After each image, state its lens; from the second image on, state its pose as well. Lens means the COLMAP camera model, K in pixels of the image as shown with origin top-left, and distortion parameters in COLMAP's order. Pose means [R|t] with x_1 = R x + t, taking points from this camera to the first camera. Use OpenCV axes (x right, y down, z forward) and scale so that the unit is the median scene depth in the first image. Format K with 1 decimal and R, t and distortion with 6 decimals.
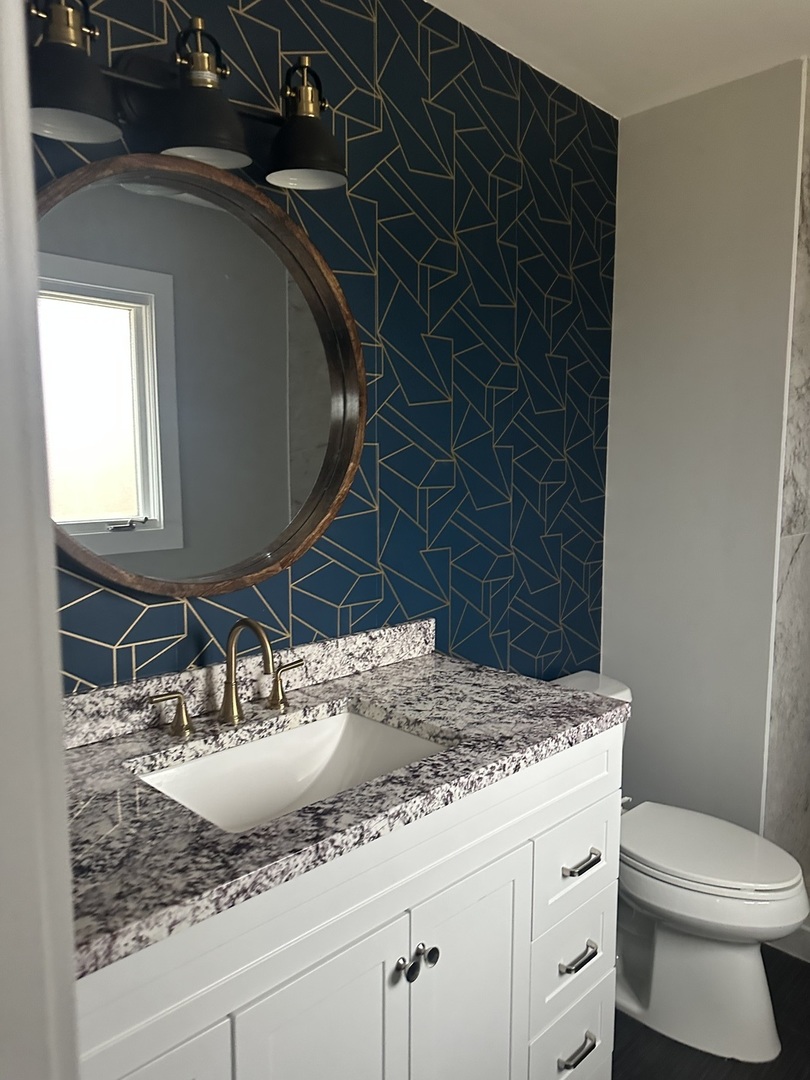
lens RADIAL K [[764.1, 0, 408.7], [0, 764.1, 538.7], [0, 0, 1]] dist [0.124650, -0.172575]
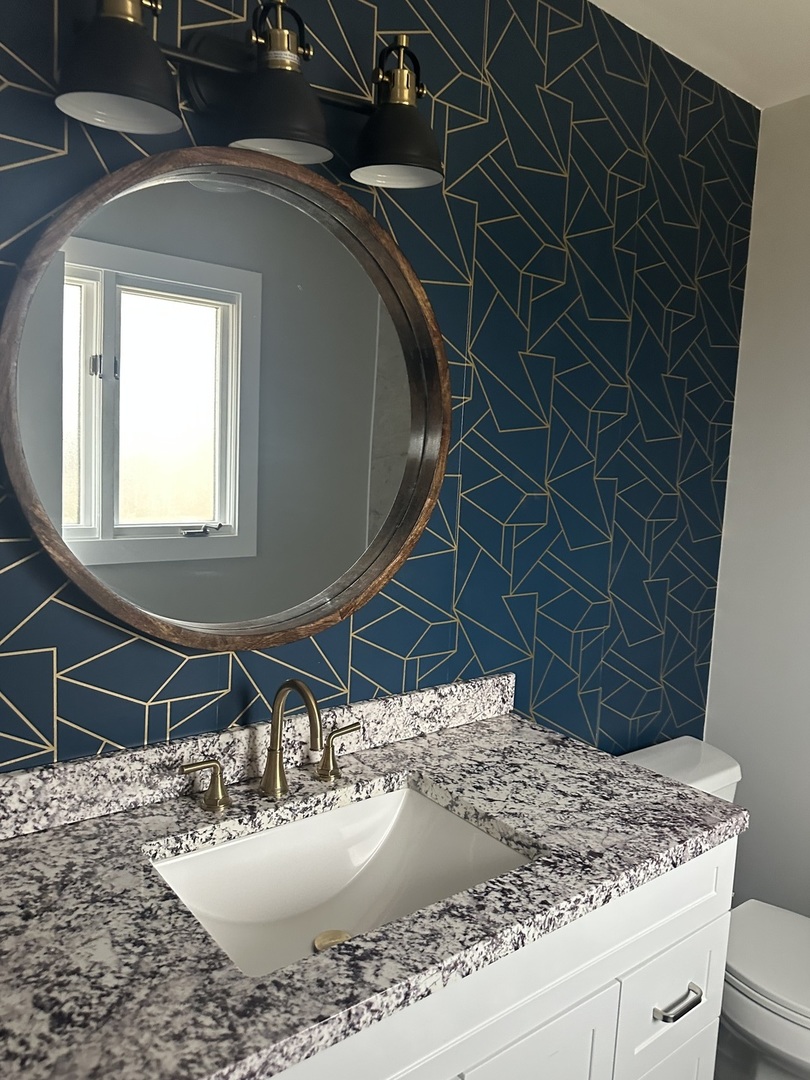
lens RADIAL K [[771.0, 0, 407.9], [0, 771.0, 527.3], [0, 0, 1]] dist [0.080614, -0.098551]
pose [[0.992067, 0.058083, -0.111490, 0.001409], [-0.058979, 0.998248, -0.004747, -0.062824], [0.111019, 0.011285, 0.993754, 0.130748]]
